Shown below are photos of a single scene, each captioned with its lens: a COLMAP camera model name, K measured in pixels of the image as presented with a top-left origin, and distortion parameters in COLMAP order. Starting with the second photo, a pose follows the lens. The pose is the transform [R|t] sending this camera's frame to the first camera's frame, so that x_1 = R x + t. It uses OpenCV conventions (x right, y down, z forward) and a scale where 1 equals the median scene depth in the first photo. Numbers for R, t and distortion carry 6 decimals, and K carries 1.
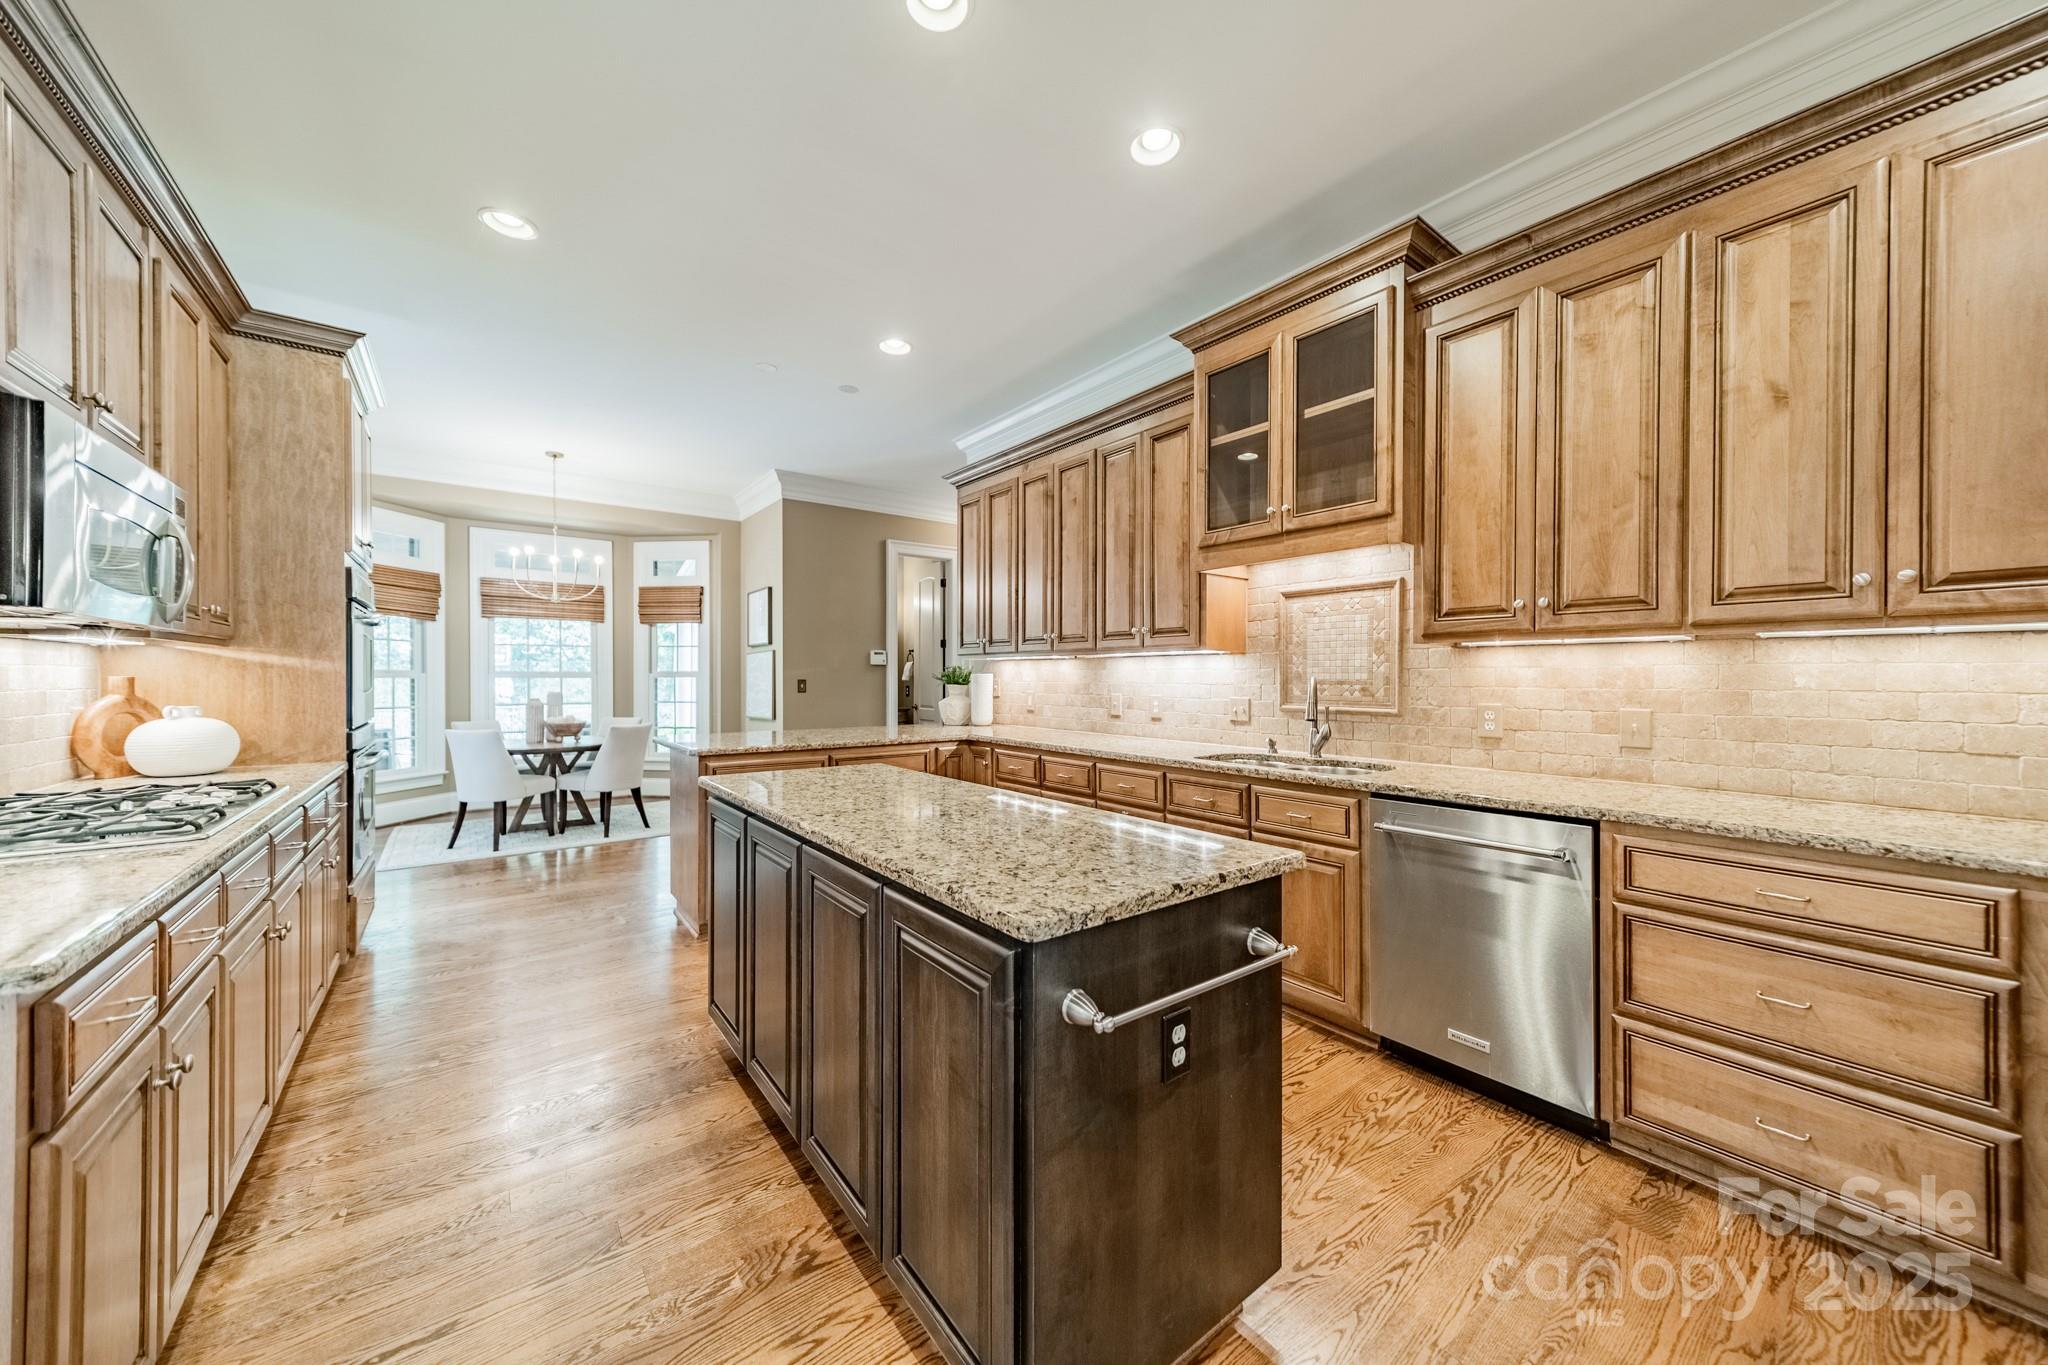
lens RADIAL K [[729.6, 0, 1062.1], [0, 729.6, 690.6], [0, 0, 1]] dist [-0.000856, -0.000004]
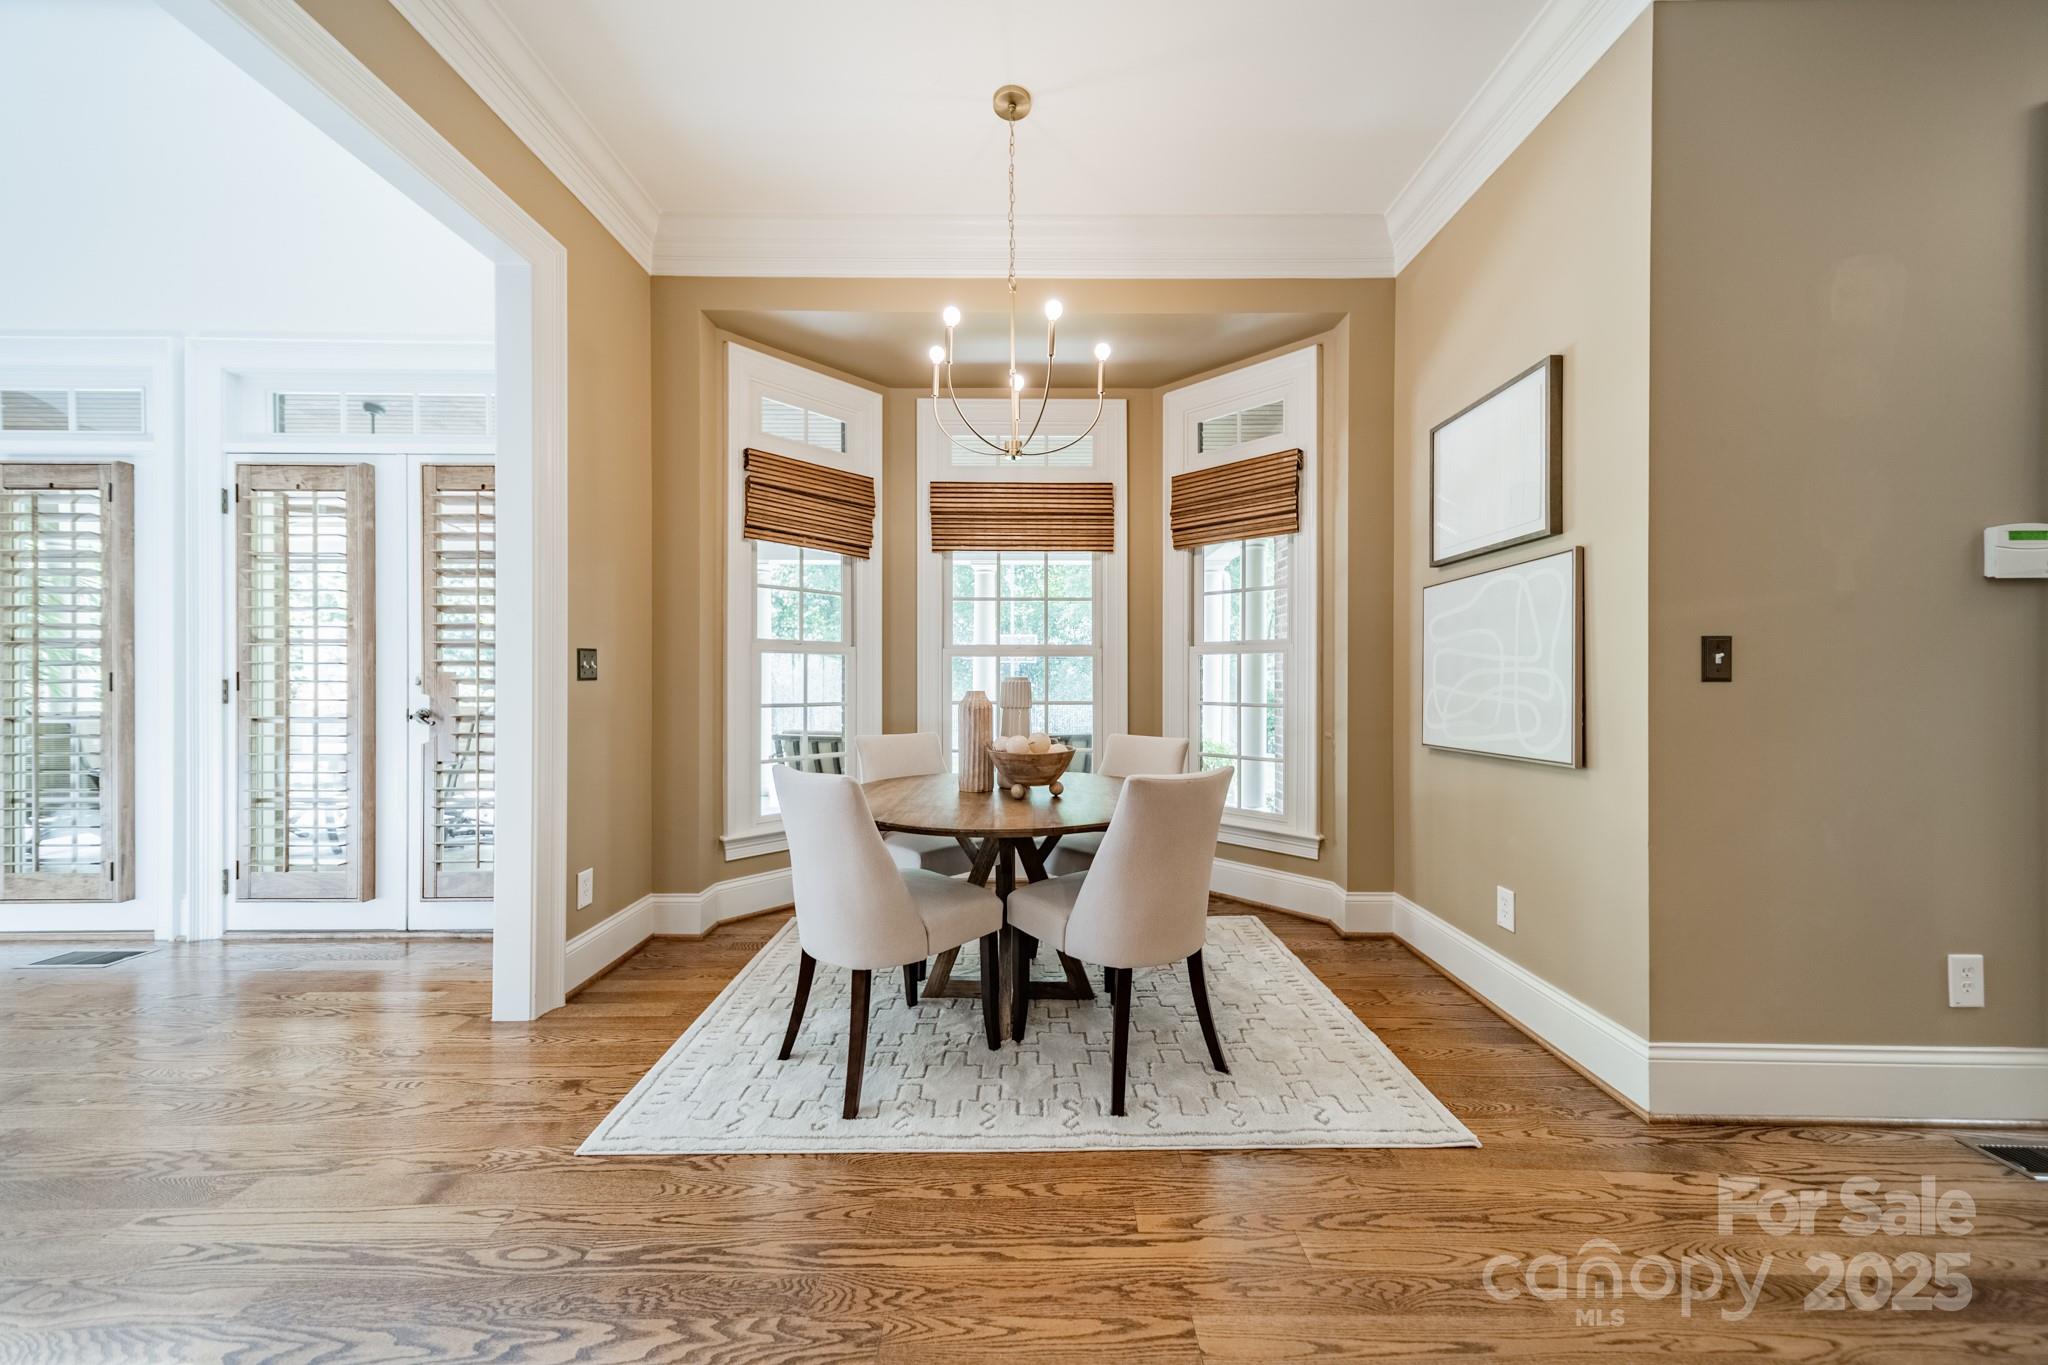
lens RADIAL K [[715.0, 0, 1027.1], [0, 715.0, 680.7], [0, 0, 1]] dist [0.008048, 0.000139]
pose [[0.781448, 0.000369, -0.623971, -0.391039], [-0.006716, 0.999947, -0.007821, 0.006189], [0.623935, 0.010302, 0.781409, 0.616705]]
